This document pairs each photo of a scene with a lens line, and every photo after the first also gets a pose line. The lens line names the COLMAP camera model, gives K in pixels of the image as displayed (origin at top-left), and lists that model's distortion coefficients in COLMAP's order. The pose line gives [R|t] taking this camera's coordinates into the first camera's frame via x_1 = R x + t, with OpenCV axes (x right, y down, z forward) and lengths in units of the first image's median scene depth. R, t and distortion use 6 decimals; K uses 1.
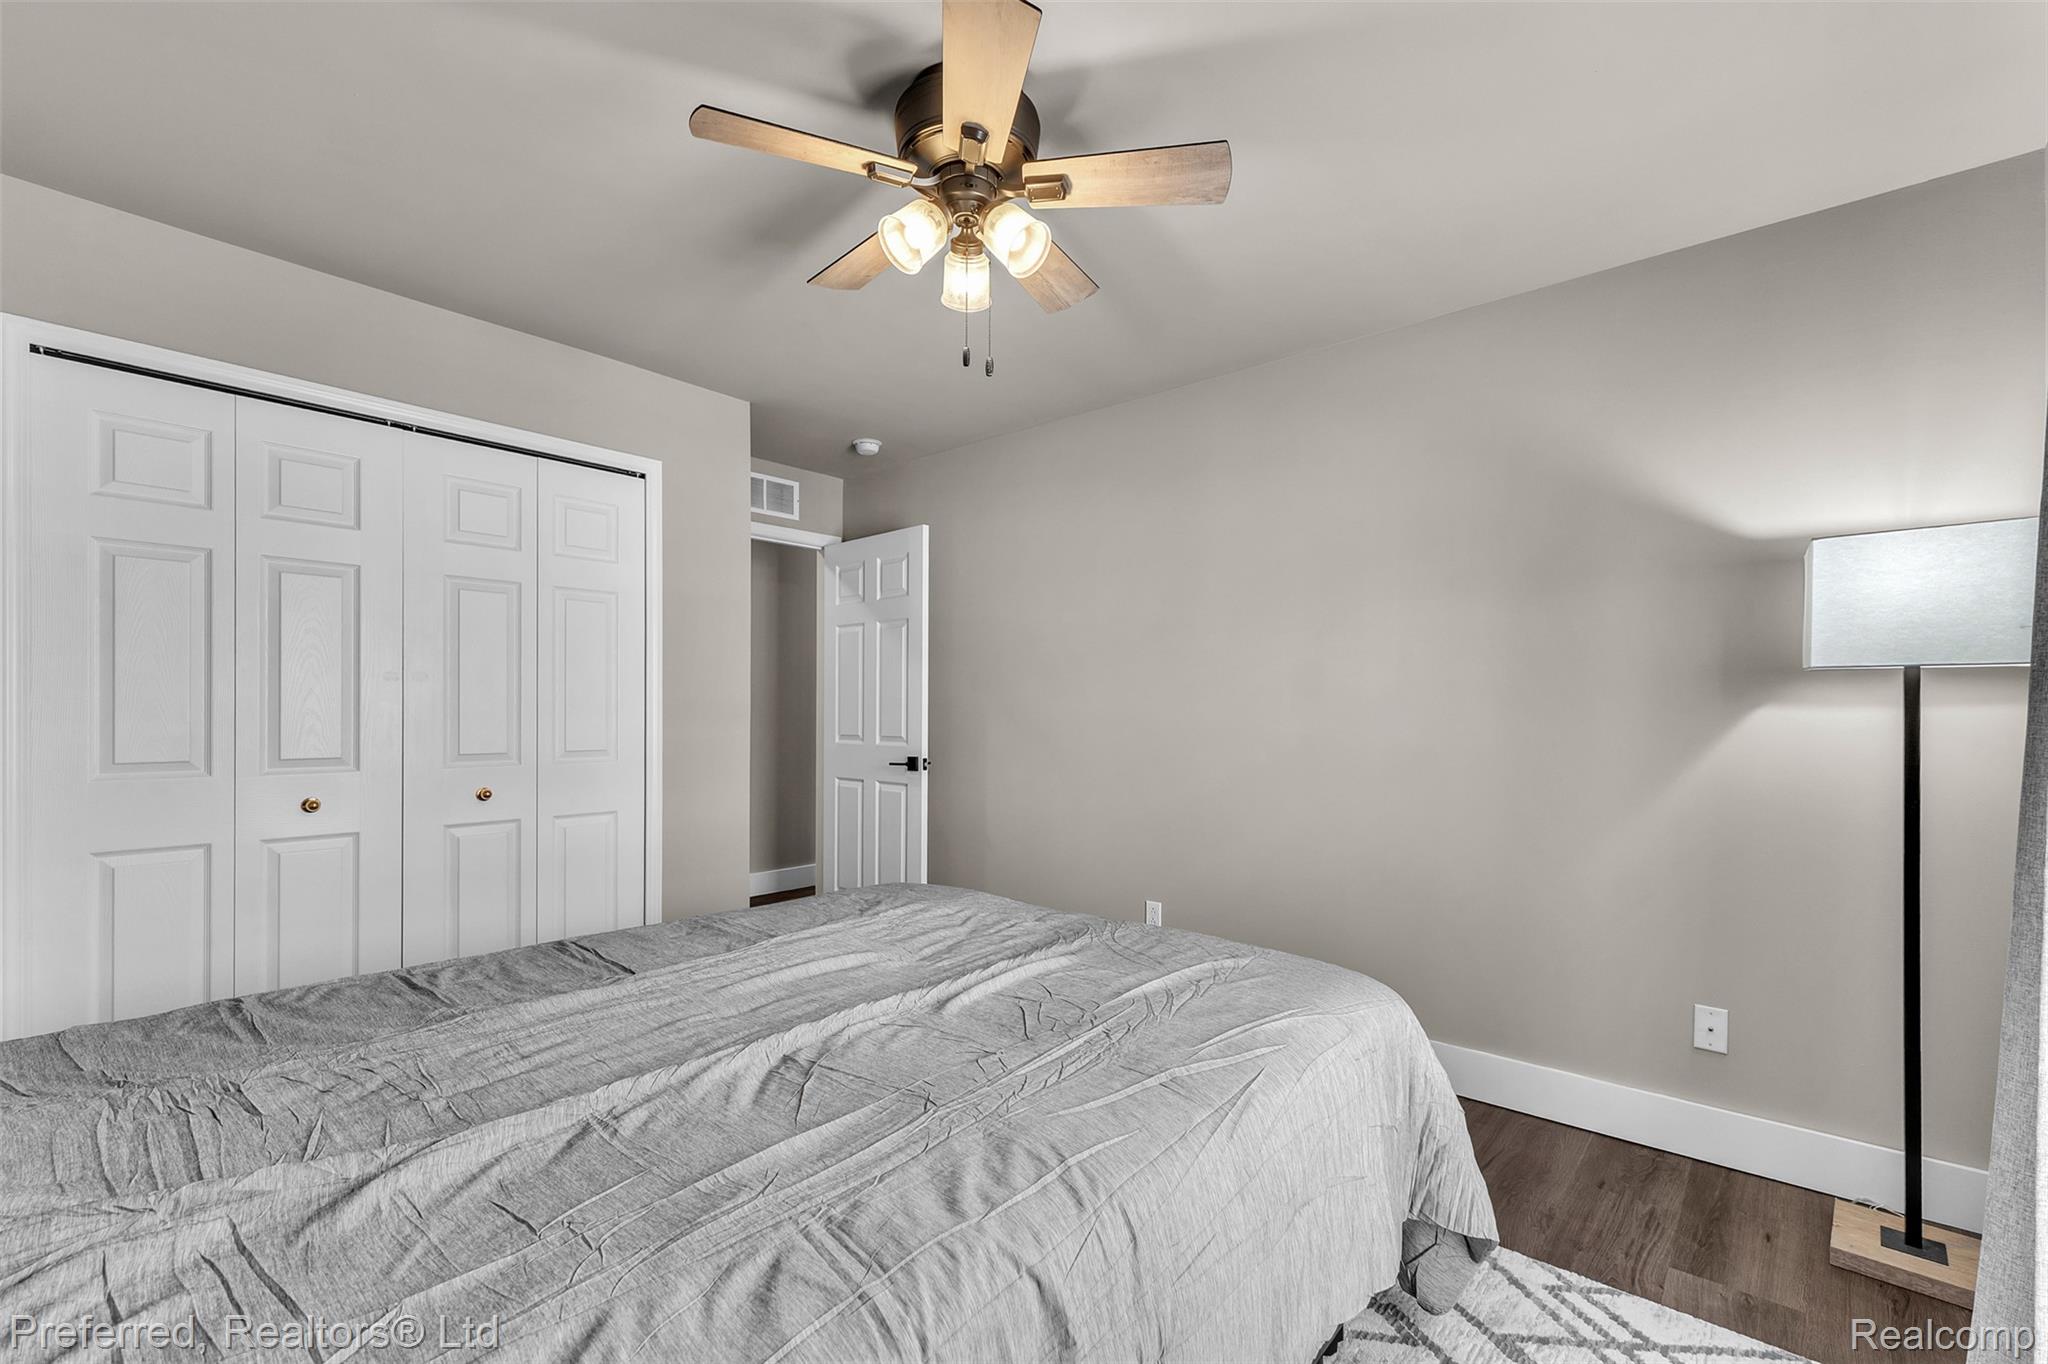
lens RADIAL K [[870.0, 0, 1024.0], [0, 870.0, 682.0], [0, 0, 1]] dist [0.003230, 0.000448]
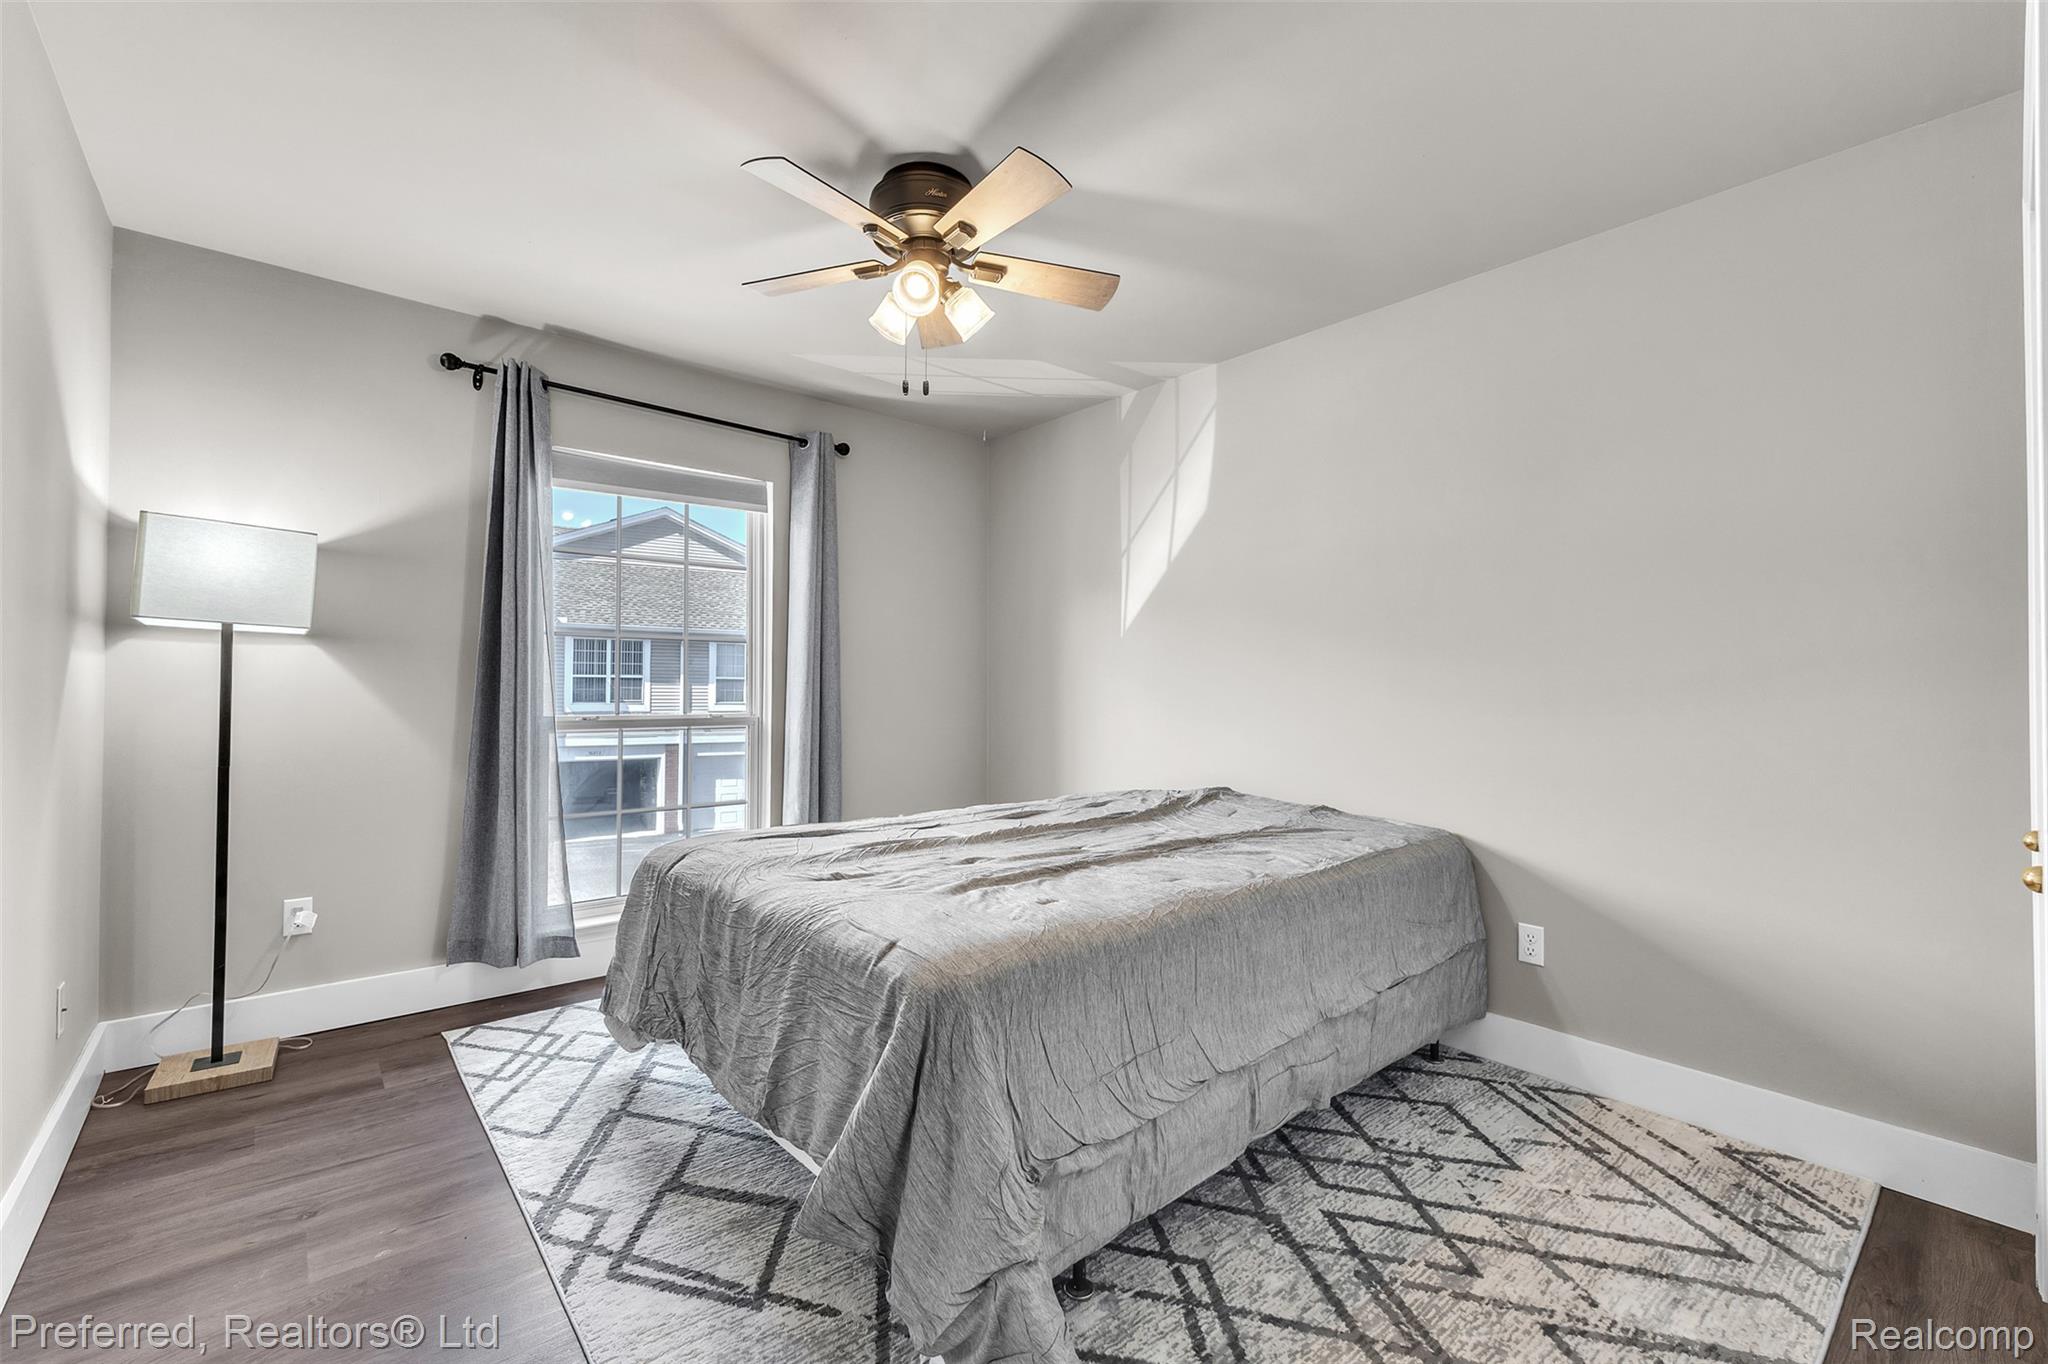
lens RADIAL K [[870.0, 0, 1024.0], [0, 870.0, 682.0], [0, 0, 1]] dist [0.003230, 0.000448]
pose [[-0.986888, -0.001392, 0.161401, -0.416992], [-0.005344, 0.999696, -0.024057, 0.093480], [-0.161318, -0.024604, -0.986596, 2.197604]]
